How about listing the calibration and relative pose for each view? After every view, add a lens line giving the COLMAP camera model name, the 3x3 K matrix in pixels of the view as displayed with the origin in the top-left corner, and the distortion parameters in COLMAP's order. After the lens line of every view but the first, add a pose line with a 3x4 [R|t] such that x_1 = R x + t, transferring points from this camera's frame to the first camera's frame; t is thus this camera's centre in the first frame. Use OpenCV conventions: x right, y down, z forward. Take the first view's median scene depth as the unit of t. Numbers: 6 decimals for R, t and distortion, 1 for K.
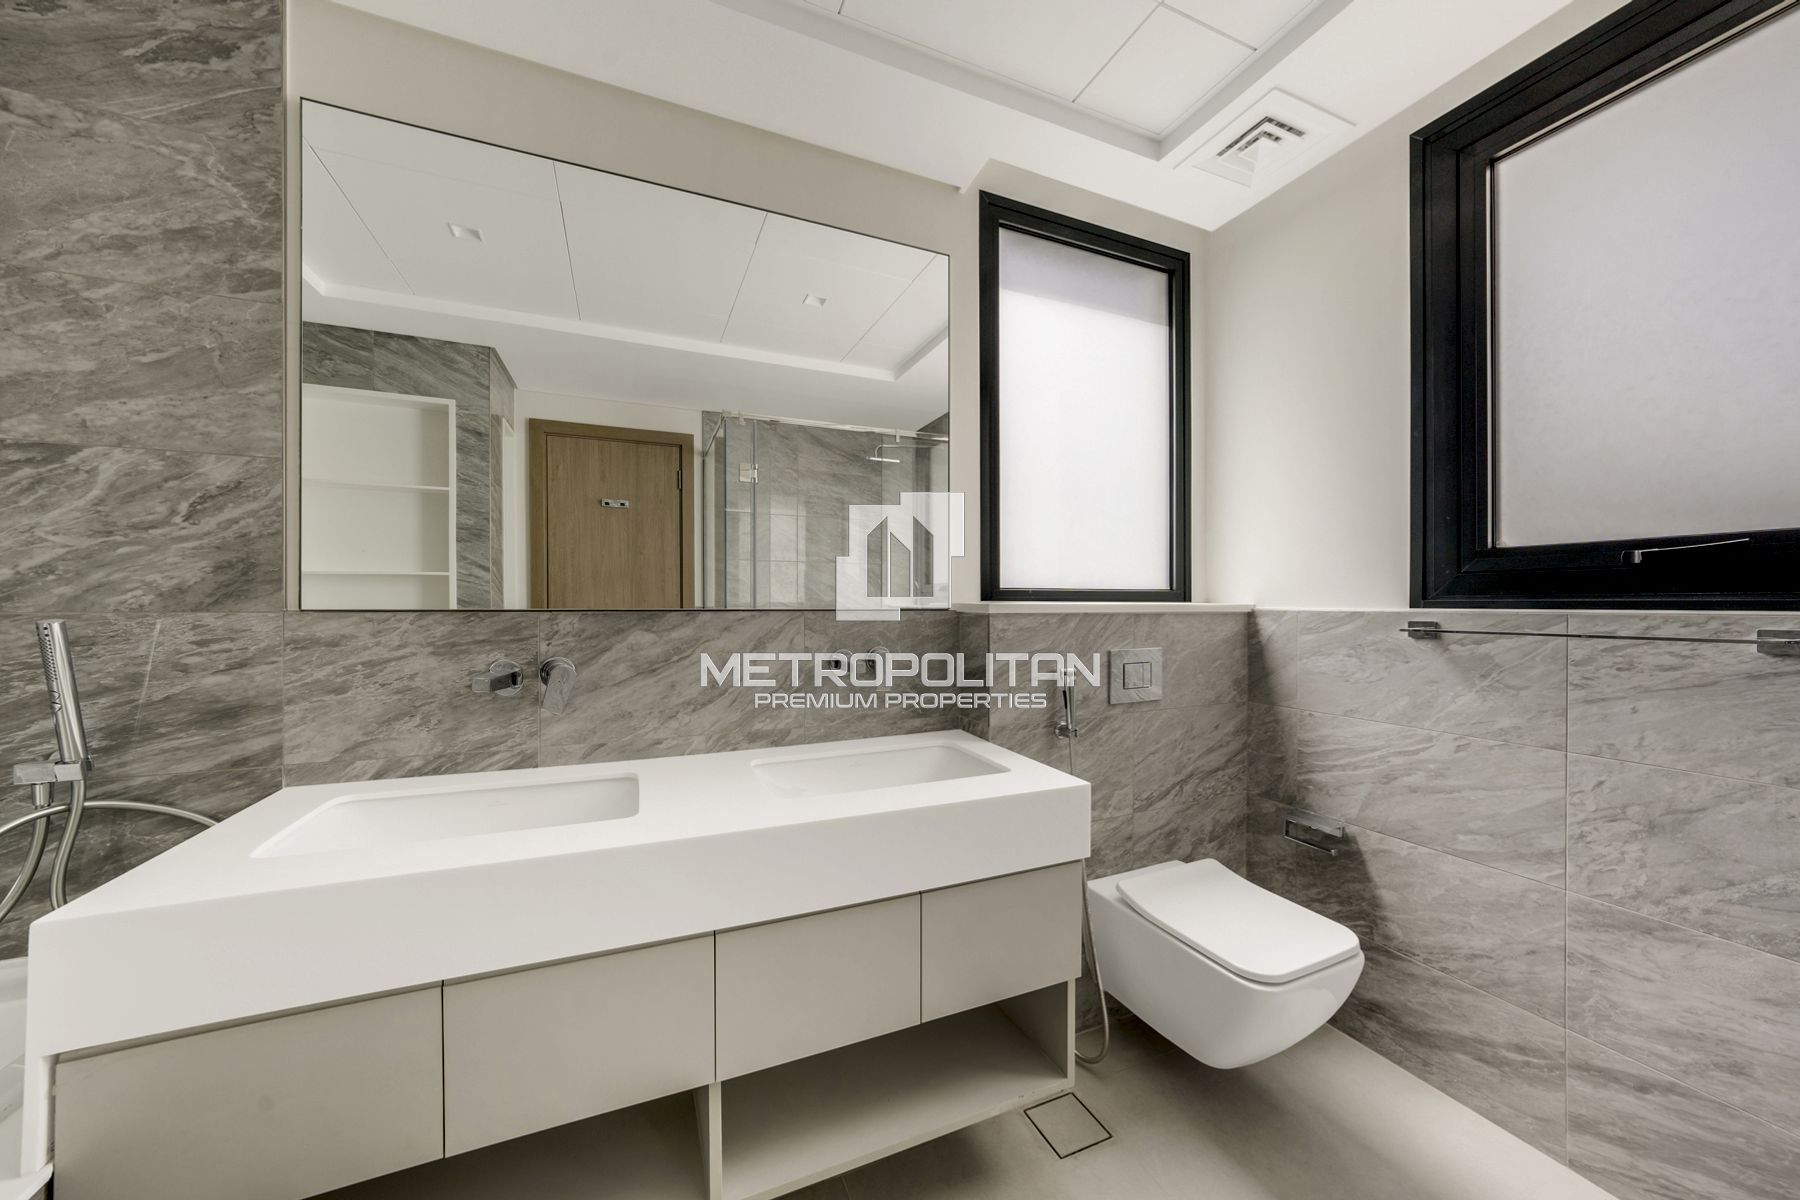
lens RADIAL K [[622.9, 0, 897.6], [0, 622.9, 607.1], [0, 0, 1]] dist [-0.021282, 0.006126]
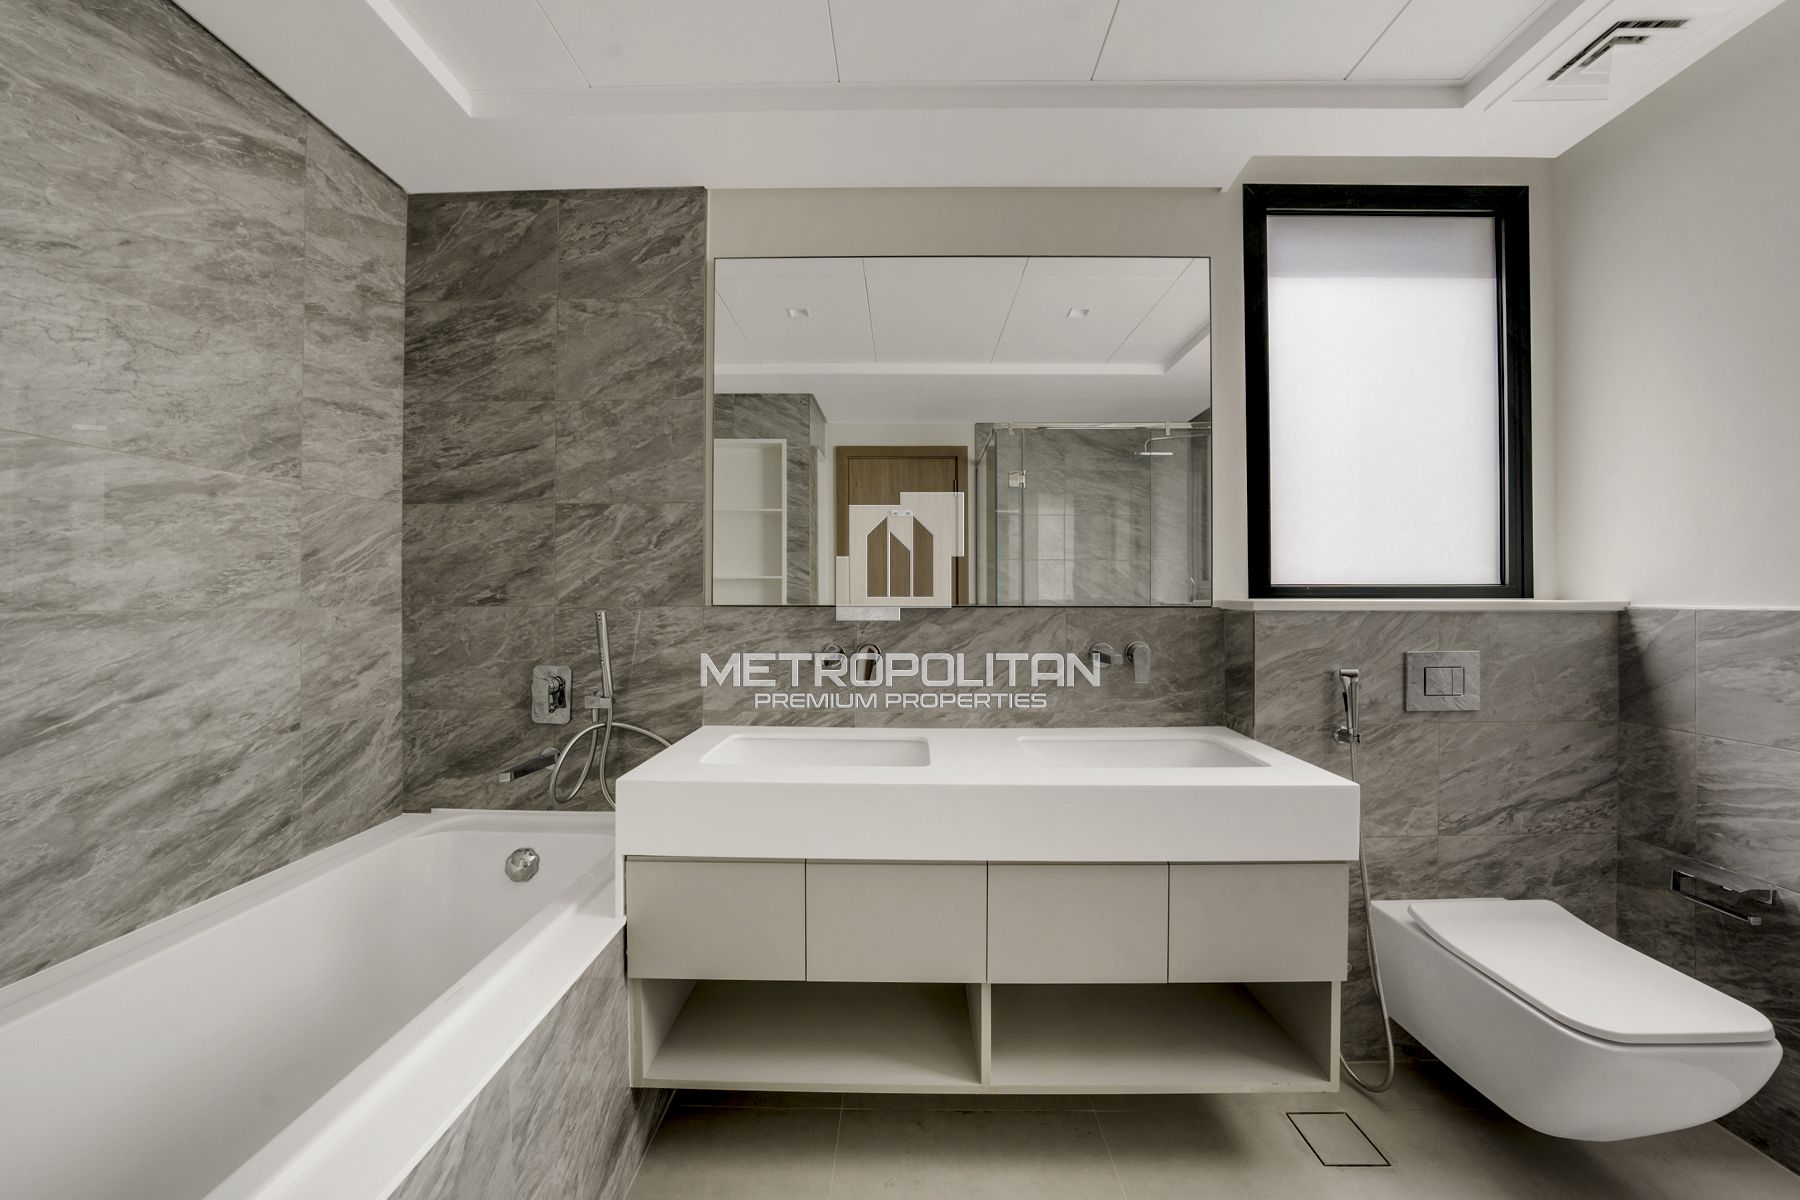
lens RADIAL K [[634.8, 0, 908.0], [0, 634.8, 597.8], [0, 0, 1]] dist [-0.011832, 0.000180]
pose [[0.917947, -0.002033, -0.396698, 0.038570], [-0.002134, 0.999947, -0.010063, 0.000843], [0.396698, 0.010084, 0.917894, -0.141067]]
